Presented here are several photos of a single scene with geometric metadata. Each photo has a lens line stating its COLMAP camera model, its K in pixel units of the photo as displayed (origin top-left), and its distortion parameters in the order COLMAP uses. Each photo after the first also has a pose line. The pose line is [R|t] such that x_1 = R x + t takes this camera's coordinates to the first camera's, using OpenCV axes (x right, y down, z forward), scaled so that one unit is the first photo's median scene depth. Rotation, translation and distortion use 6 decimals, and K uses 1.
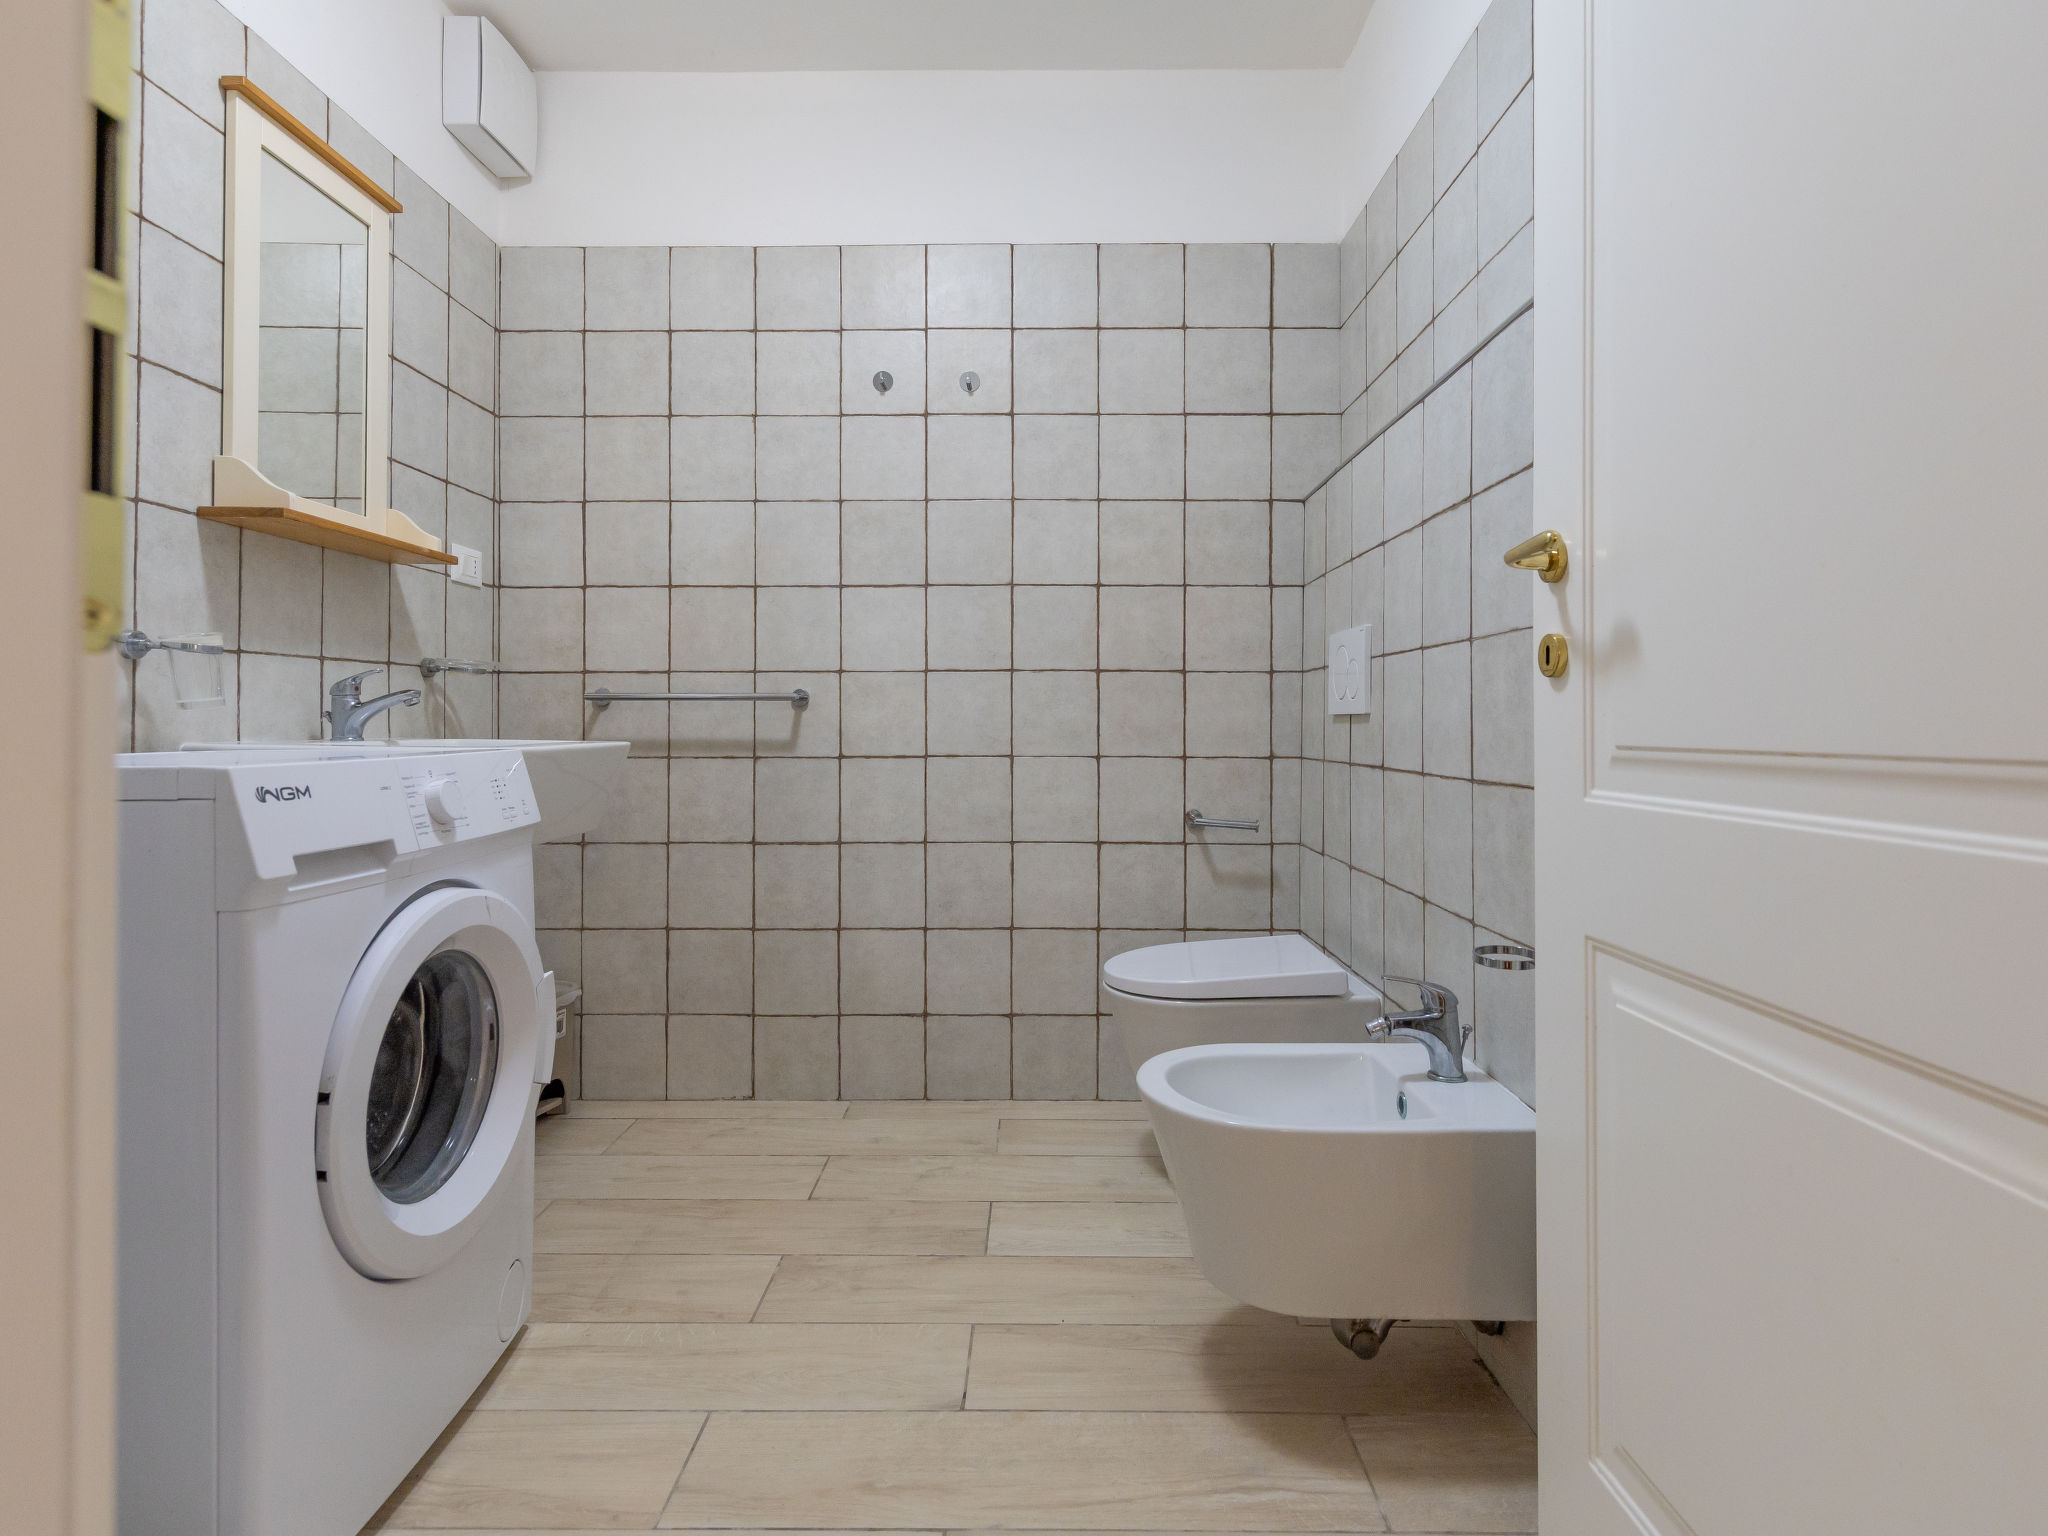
lens RADIAL K [[1124.8, 0, 1024.0], [0, 1124.8, 768.0], [0, 0, 1]] dist [0.001737, -0.000229]
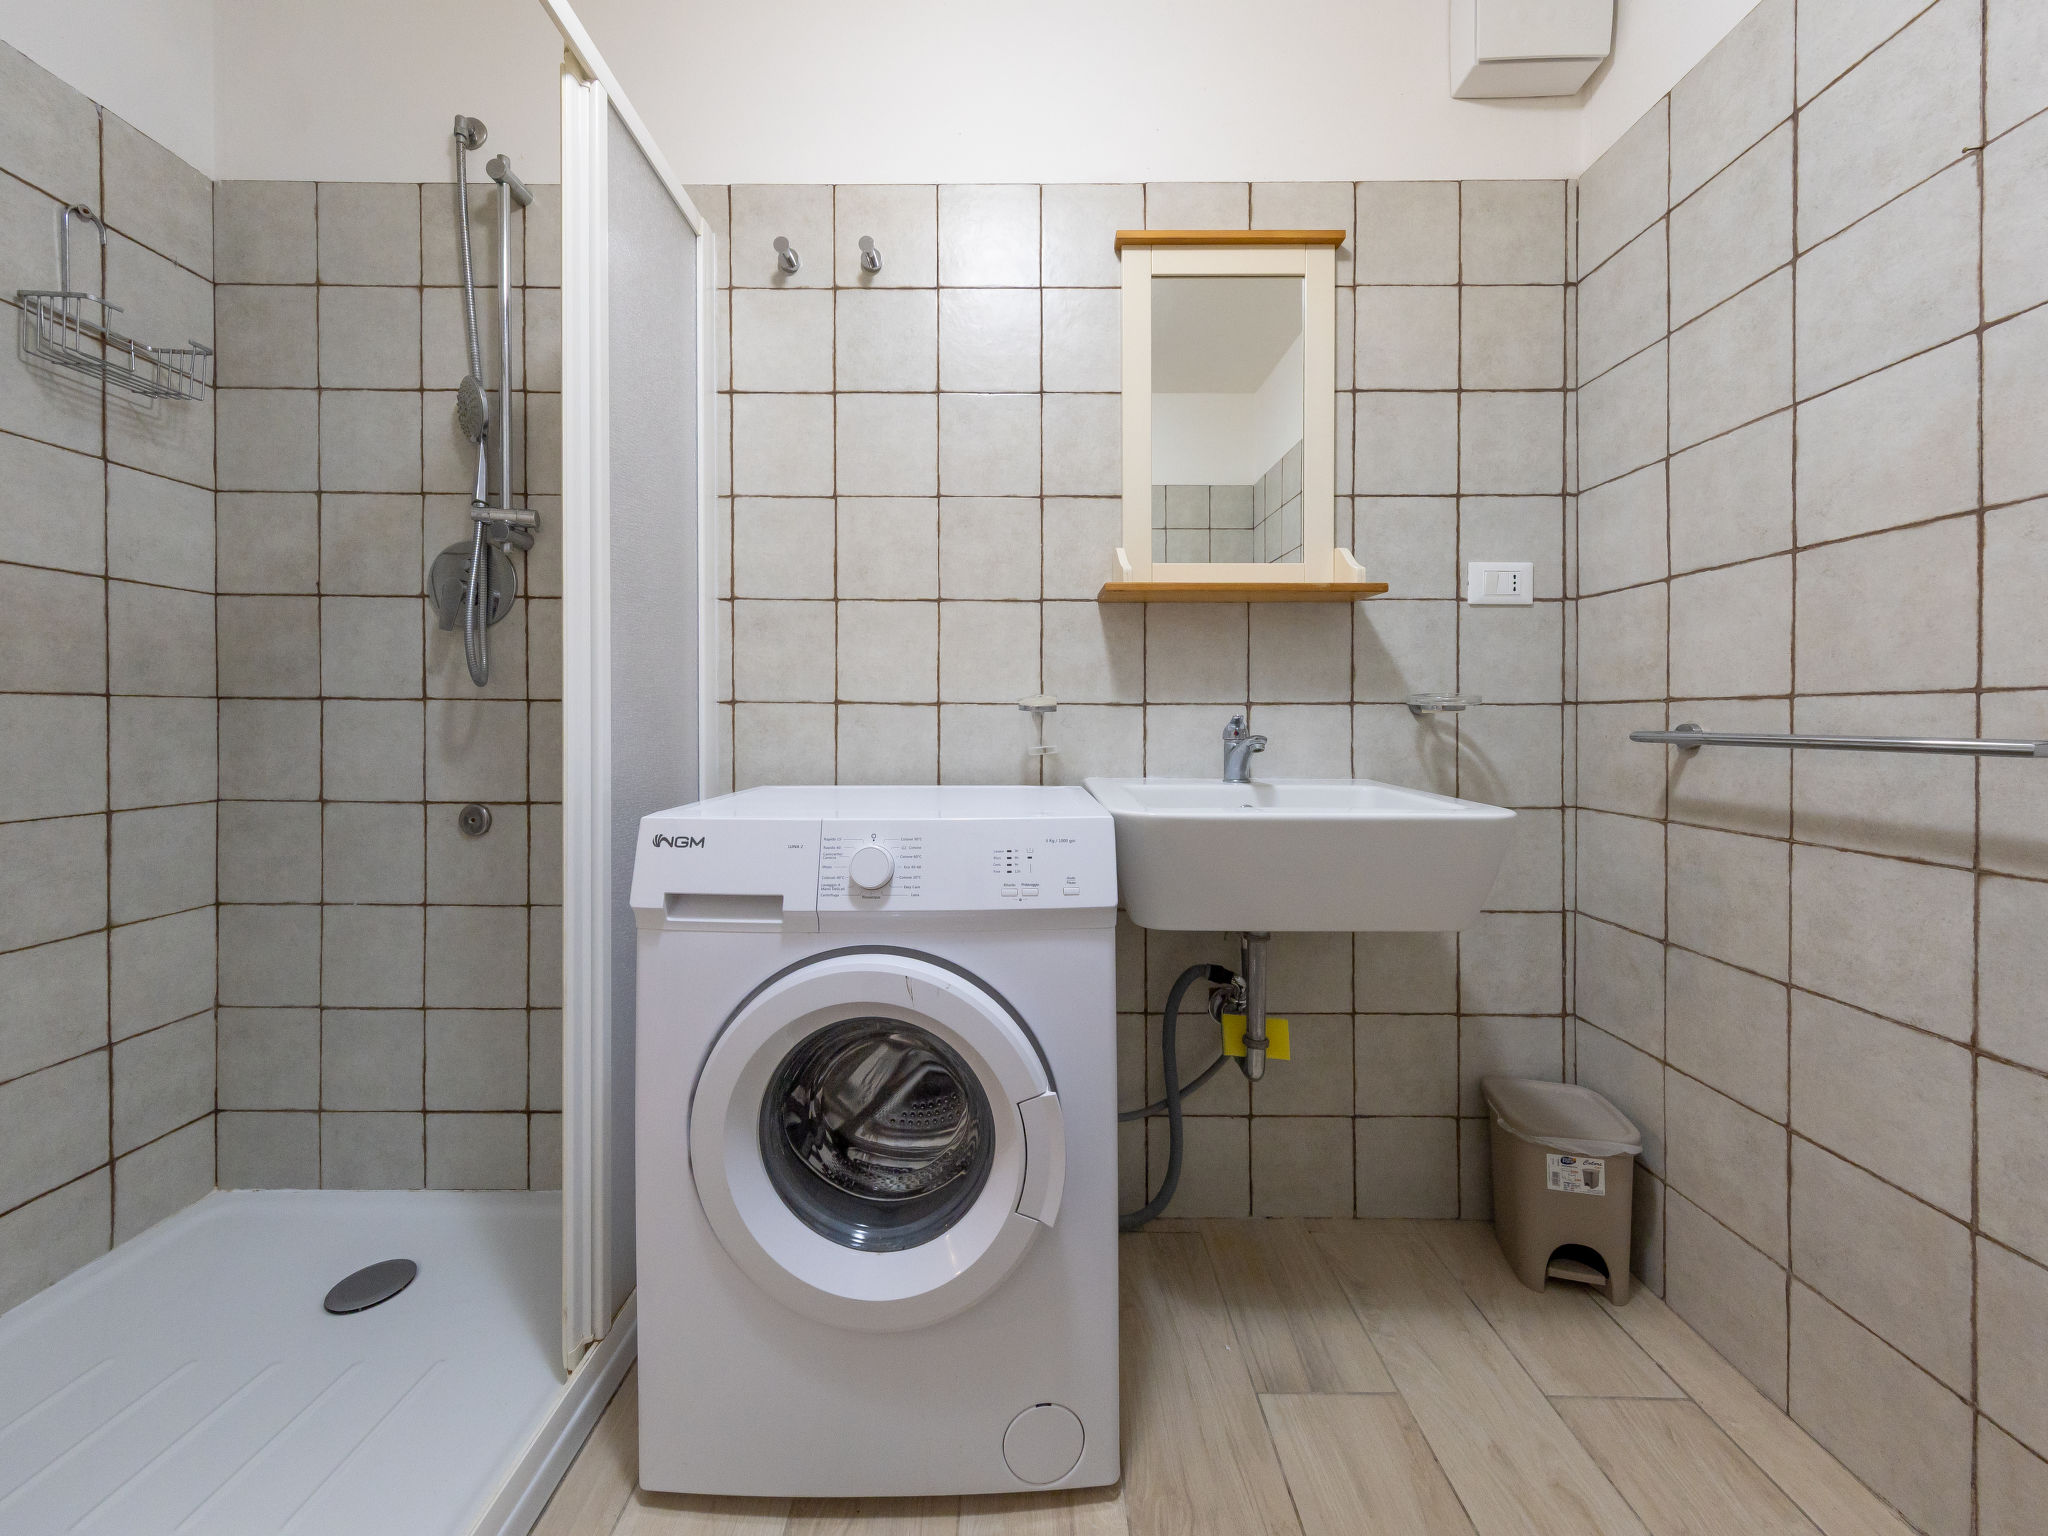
lens RADIAL K [[748.4, 0, 1019.5], [0, 748.4, 728.4], [0, 0, 1]] dist [0.001400, -0.000096]
pose [[-0.000512, 0.012954, -0.999916, 0.078474], [-0.042187, 0.999026, 0.012964, -0.058471], [0.999110, 0.042190, 0.000035, 0.616430]]
